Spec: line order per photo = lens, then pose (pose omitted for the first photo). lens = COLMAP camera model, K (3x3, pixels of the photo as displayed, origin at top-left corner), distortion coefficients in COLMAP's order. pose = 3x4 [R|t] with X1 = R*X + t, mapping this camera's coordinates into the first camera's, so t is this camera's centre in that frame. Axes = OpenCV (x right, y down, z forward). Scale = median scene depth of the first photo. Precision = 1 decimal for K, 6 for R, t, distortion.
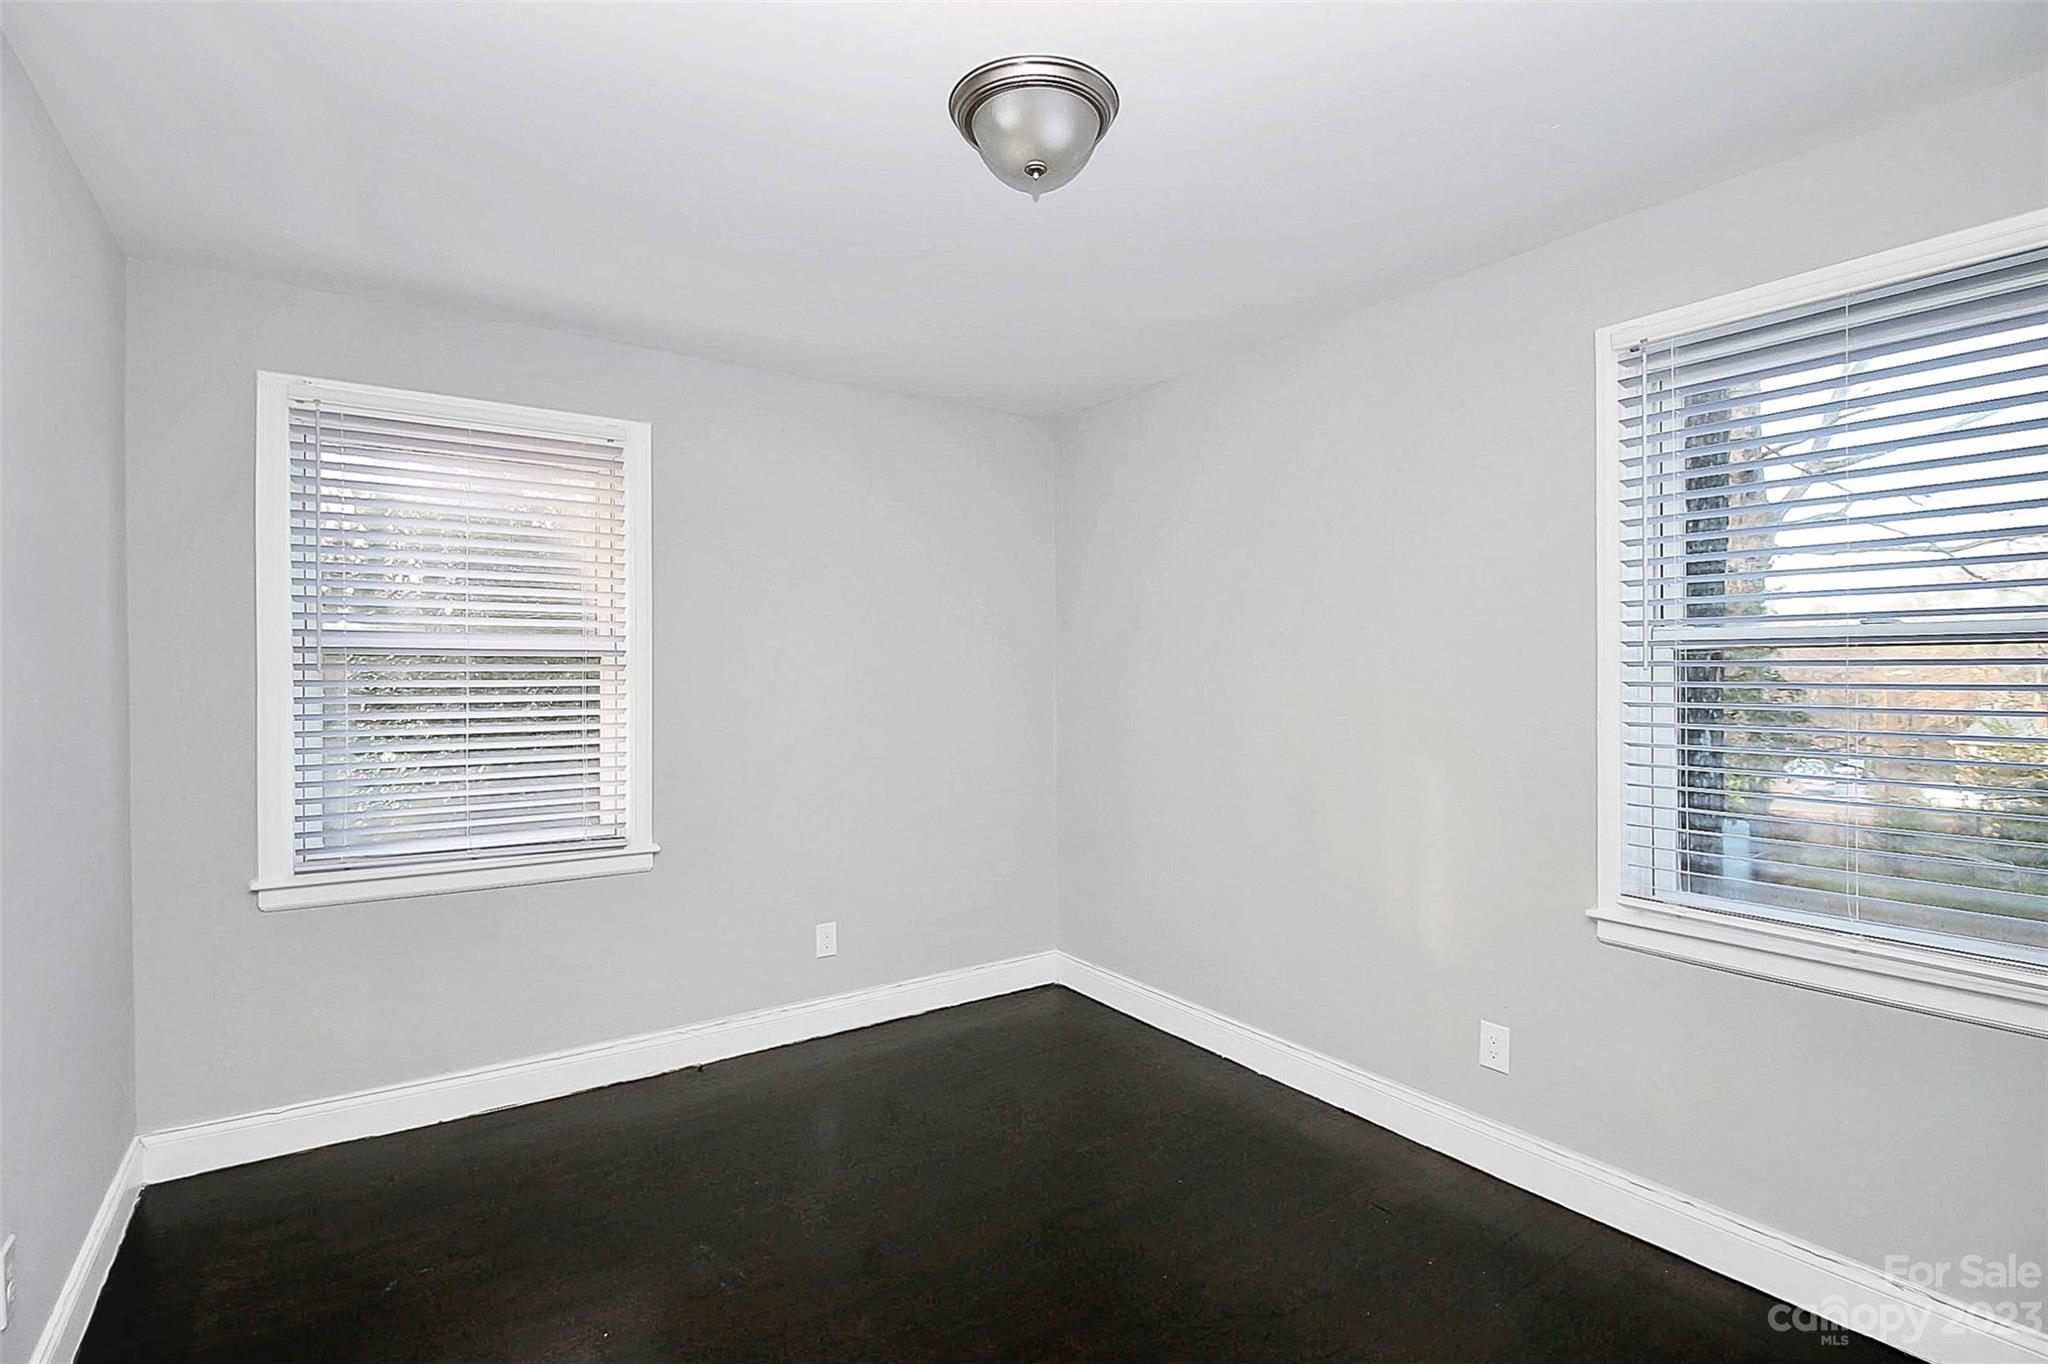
lens RADIAL K [[973.5, 0, 1024.0], [0, 973.5, 682.0], [0, 0, 1]] dist [-0.014216, -0.000553]
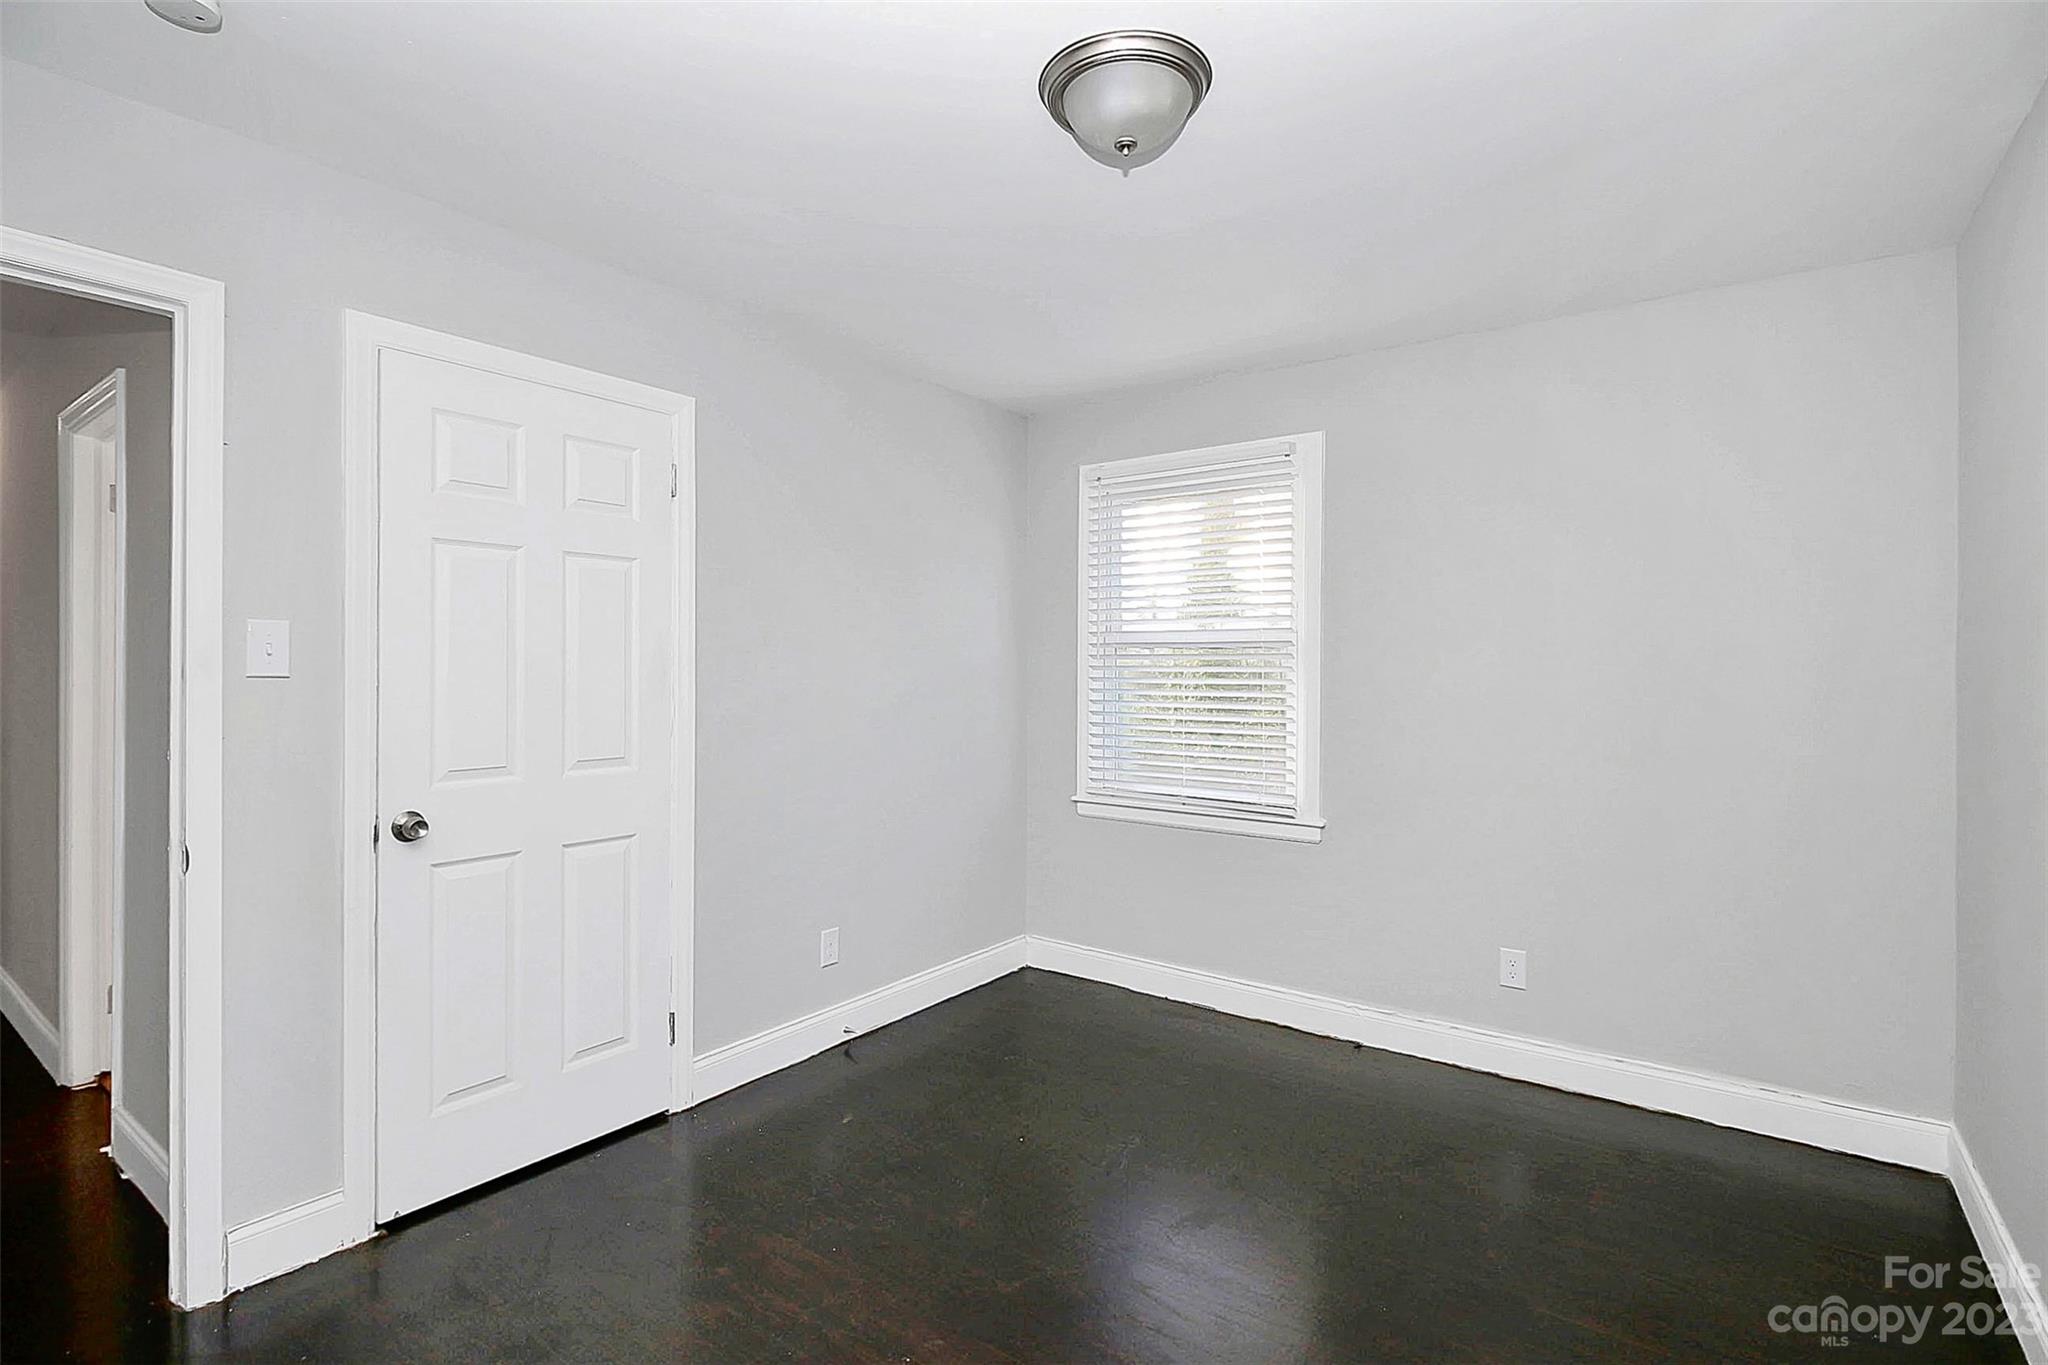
lens RADIAL K [[973.5, 0, 1030.0], [0, 973.5, 666.1], [0, 0, 1]] dist [-0.009645, -0.000595]
pose [[0.311705, 0.004585, -0.950168, 0.544856], [-0.008220, 0.999964, 0.002129, -0.002866], [0.950143, 0.007147, 0.311731, 0.358433]]
